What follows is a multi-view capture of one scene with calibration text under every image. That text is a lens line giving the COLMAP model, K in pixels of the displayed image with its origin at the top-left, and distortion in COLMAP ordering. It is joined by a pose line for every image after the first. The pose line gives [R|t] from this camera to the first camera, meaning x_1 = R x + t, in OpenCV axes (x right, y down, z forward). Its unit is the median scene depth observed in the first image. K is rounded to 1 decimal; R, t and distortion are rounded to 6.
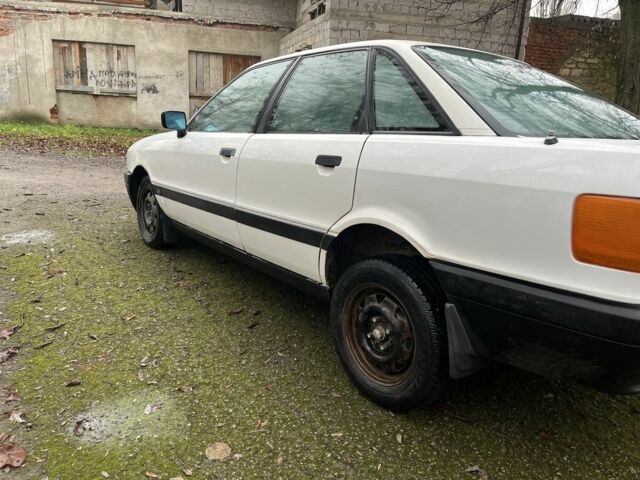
lens RADIAL K [[479.4, 0, 315.0], [0, 479.4, 239.4], [0, 0, 1]] dist [0.087077, -0.125095]
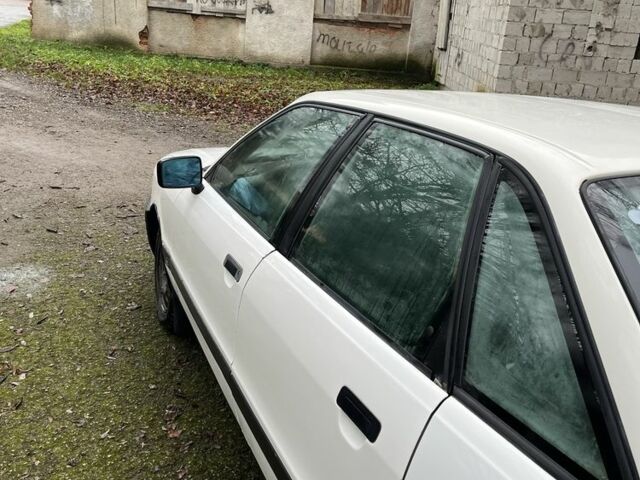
lens RADIAL K [[641.1, 0, 316.6], [0, 641.1, 249.3], [0, 0, 1]] dist [0.011372, 0.017598]
pose [[0.963919, 0.118794, -0.238219, 0.019149], [-0.098600, 0.990582, 0.095006, -0.061347], [0.247261, -0.068089, 0.966554, 0.066258]]
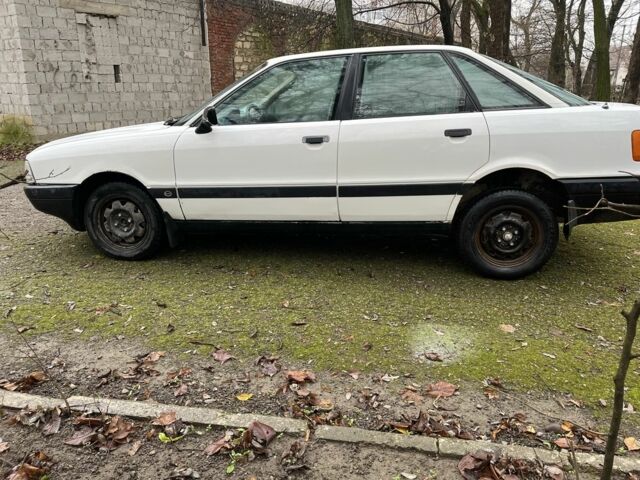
lens RADIAL K [[479.4, 0, 315.0], [0, 479.4, 239.4], [0, 0, 1]] dist [0.087077, -0.125095]
pose [[0.722278, -0.255127, 0.642826, -0.212578], [0.213103, 0.966347, 0.144086, -0.025410], [-0.657953, 0.032918, 0.752339, 0.032827]]
